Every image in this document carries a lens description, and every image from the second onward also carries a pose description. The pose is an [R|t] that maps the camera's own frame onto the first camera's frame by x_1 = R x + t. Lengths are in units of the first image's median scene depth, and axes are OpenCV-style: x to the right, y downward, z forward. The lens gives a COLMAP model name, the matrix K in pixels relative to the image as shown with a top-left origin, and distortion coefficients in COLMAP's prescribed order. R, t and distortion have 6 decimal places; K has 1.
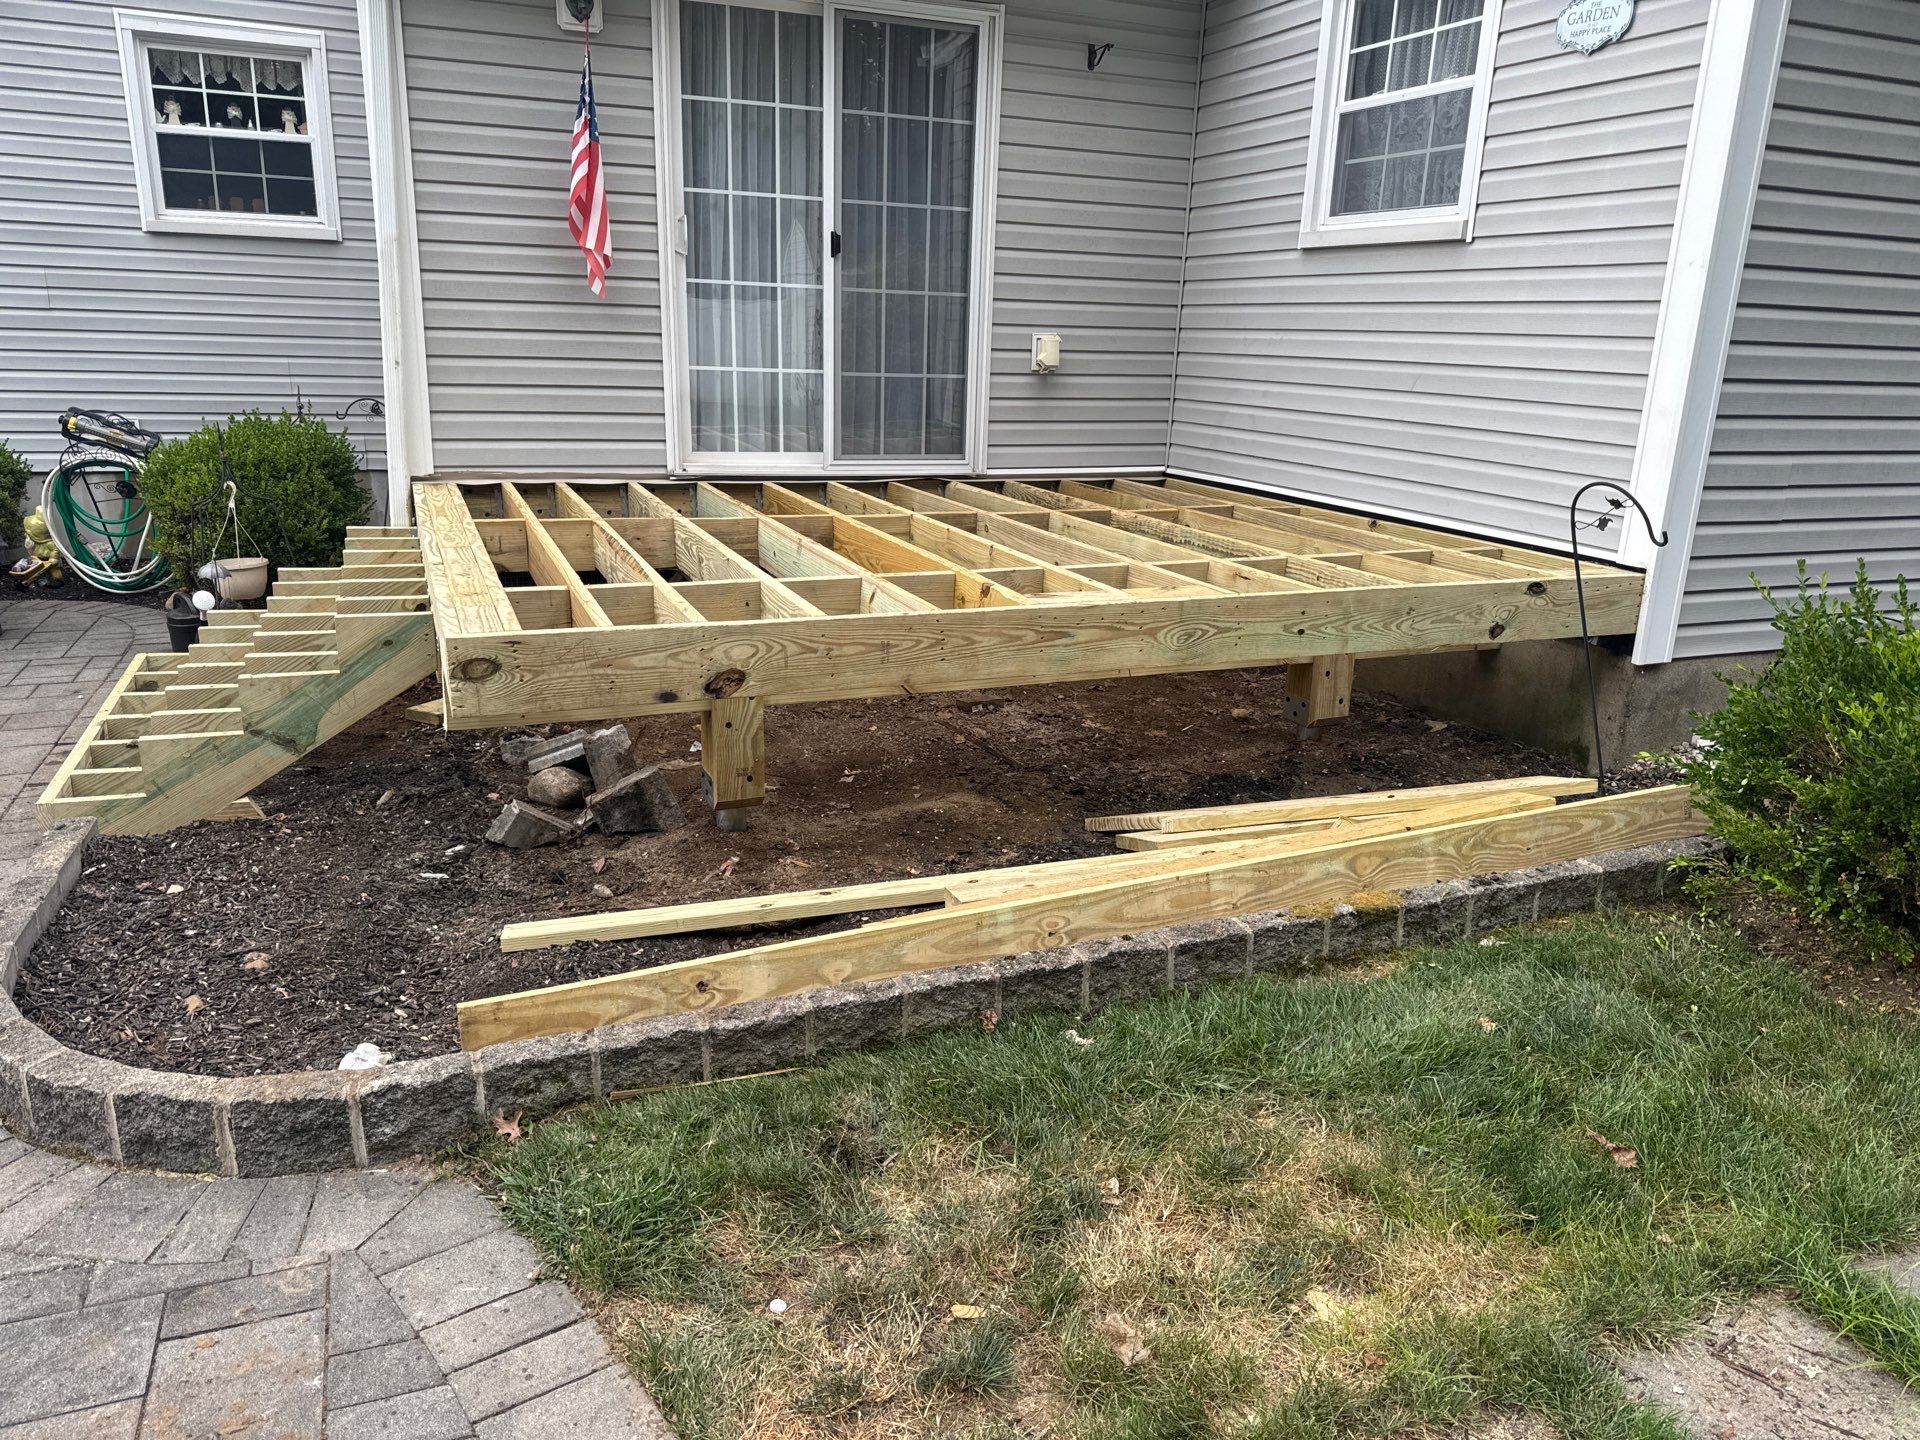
lens RADIAL K [[1362.4, 0, 954.3], [0, 1362.4, 723.3], [0, 0, 1]] dist [0.026153, -0.030948]
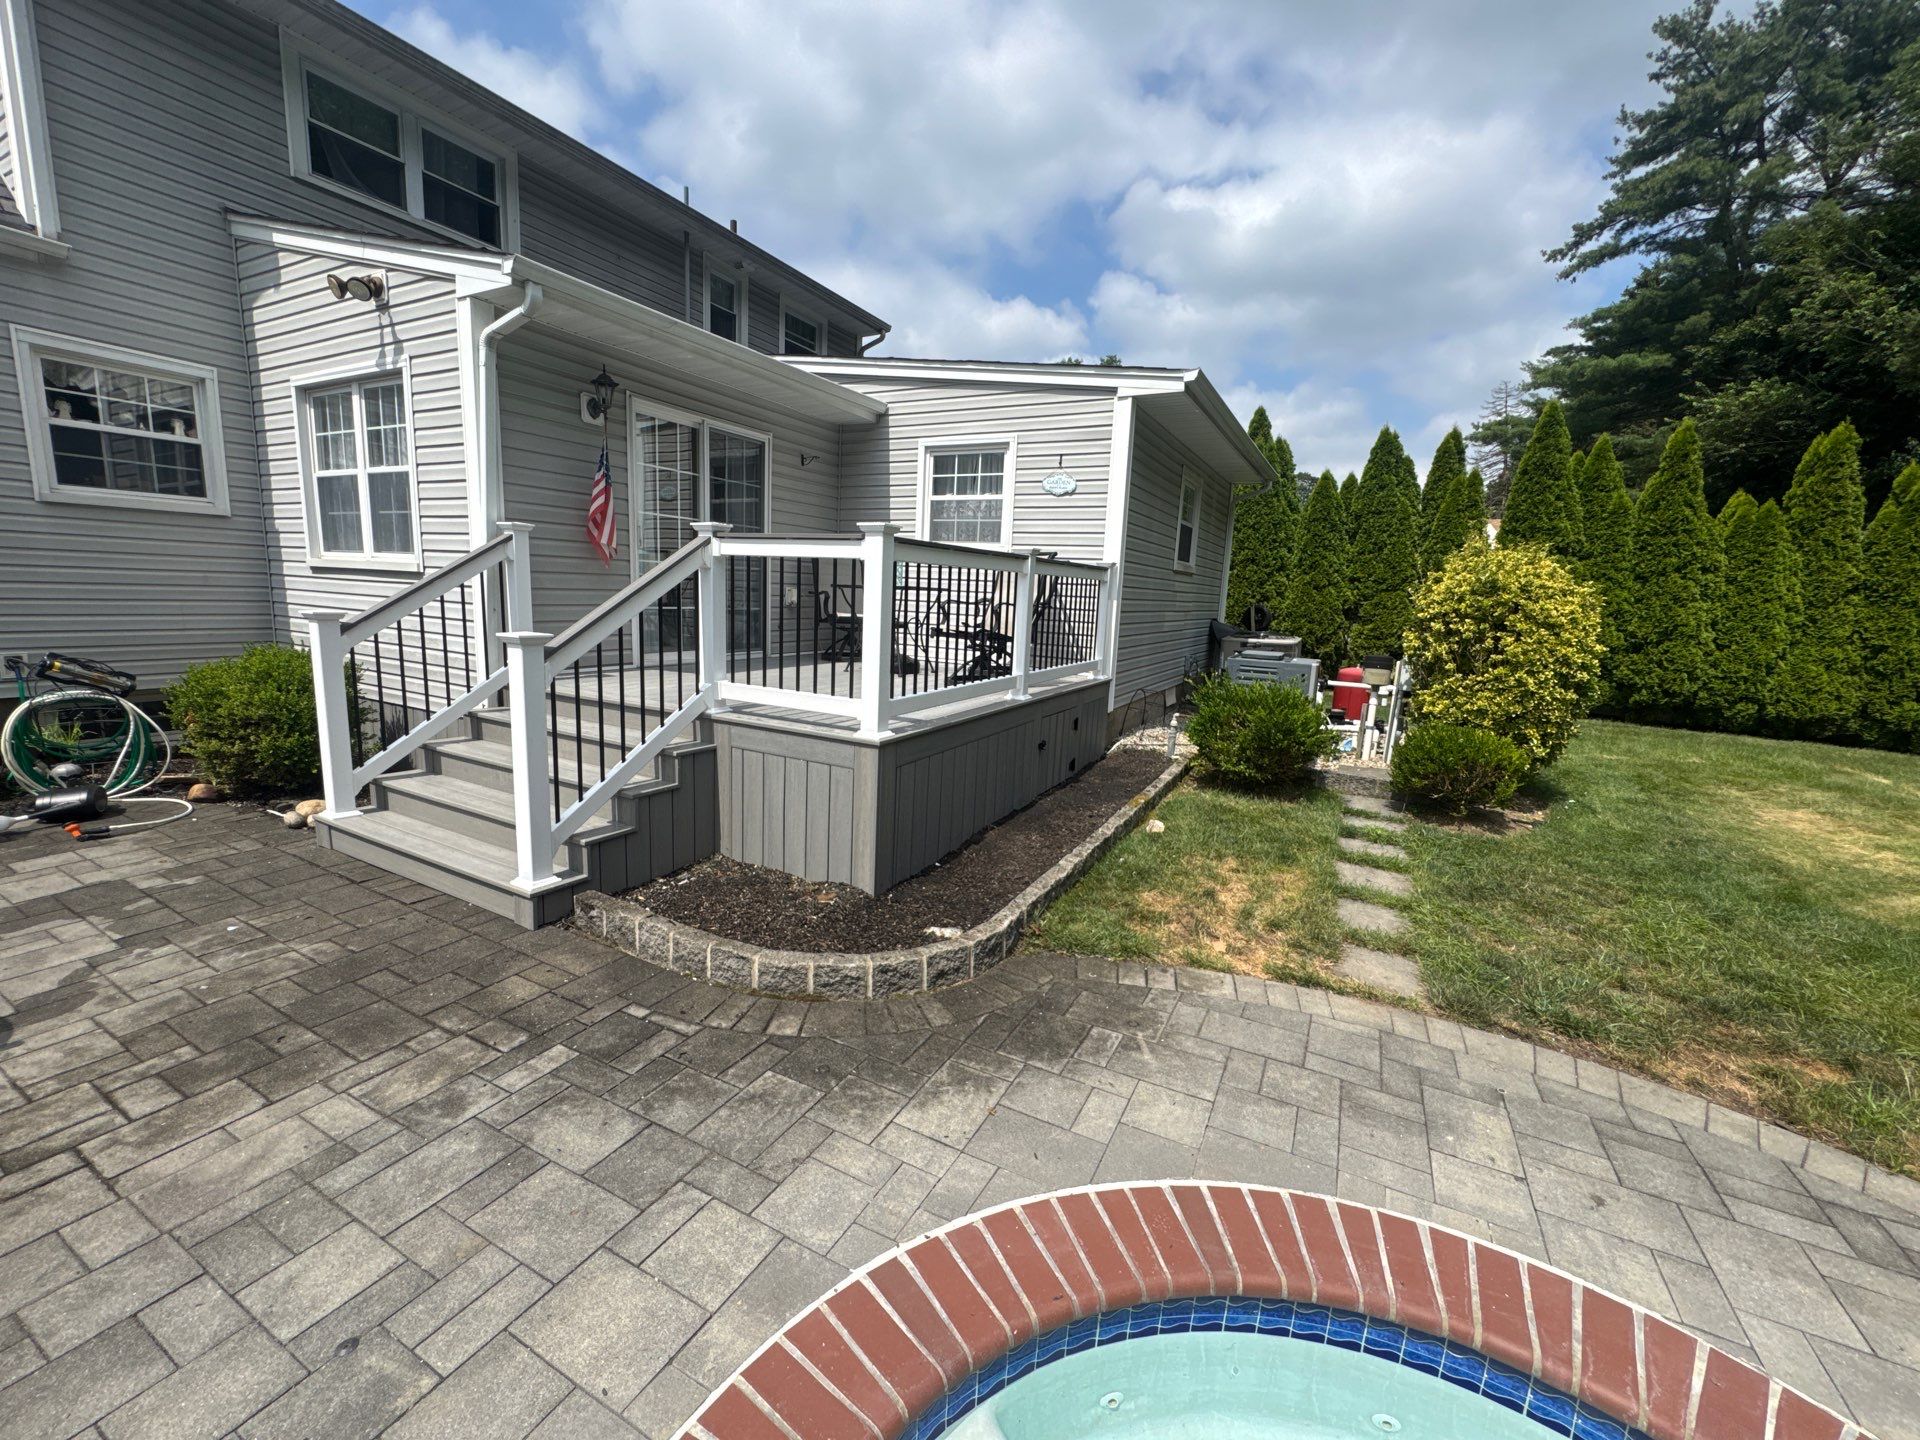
lens RADIAL K [[767.0, 0, 959.3], [0, 767.0, 716.9], [0, 0, 1]] dist [-0.004131, 0.000461]
pose [[0.768418, -0.101949, 0.631776, -0.573634], [0.159181, 0.986650, -0.034394, -0.023707], [-0.619835, 0.126996, 0.774388, -0.009445]]
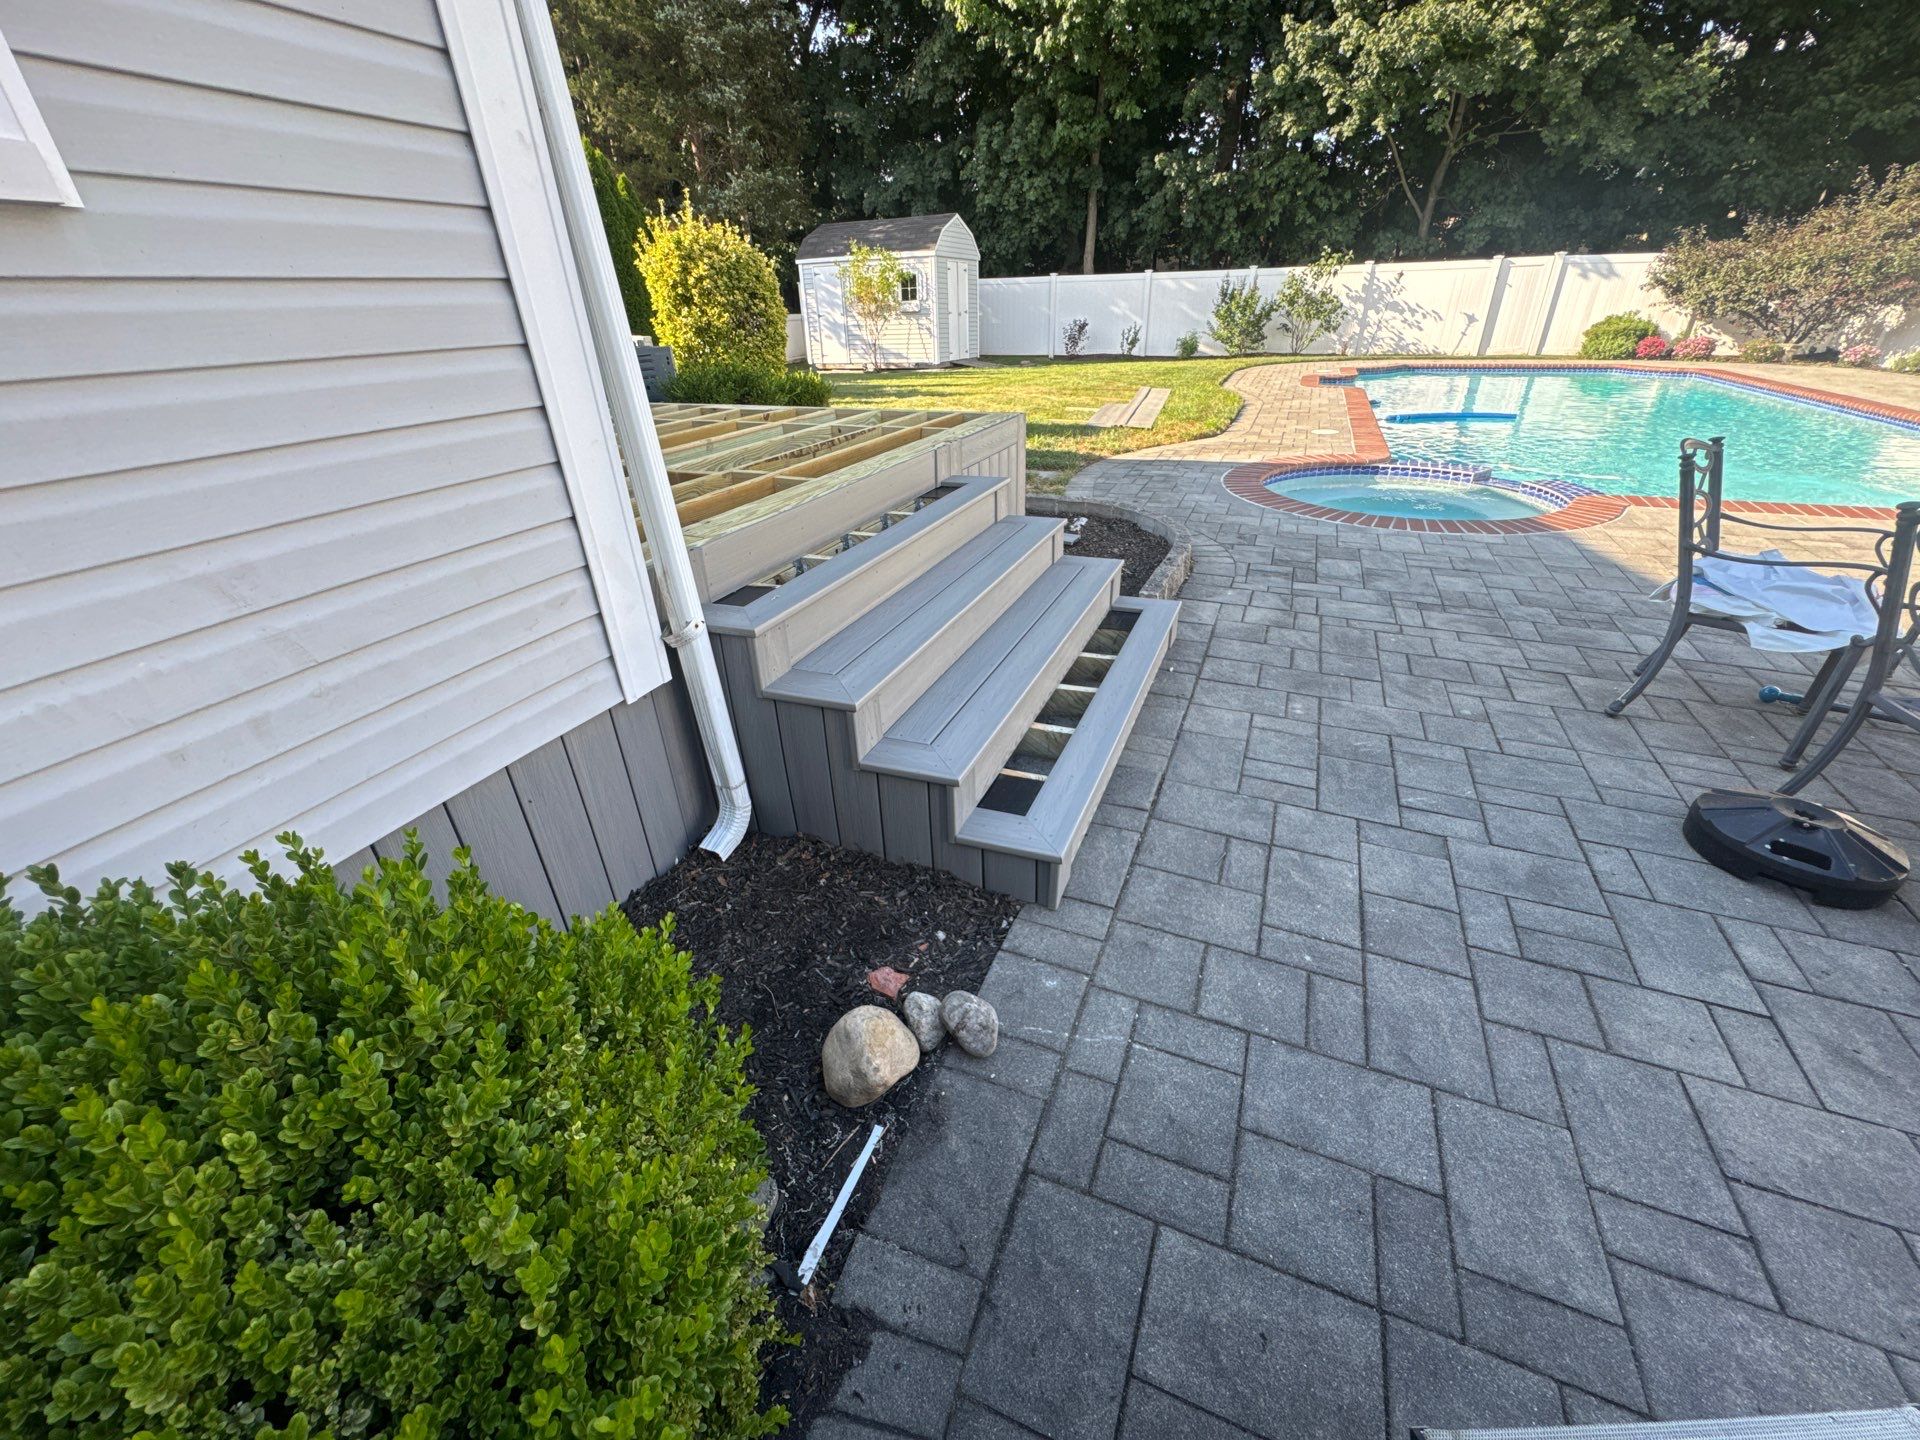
lens RADIAL K [[767.0, 0, 961.5], [0, 767.0, 718.4], [0, 0, 1]] dist [-0.004131, 0.000461]
pose [[-0.712265, -0.347701, 0.609740, -0.749503], [0.200954, 0.731311, 0.651769, -0.329410], [-0.672530, 0.586762, -0.451015, 1.134188]]
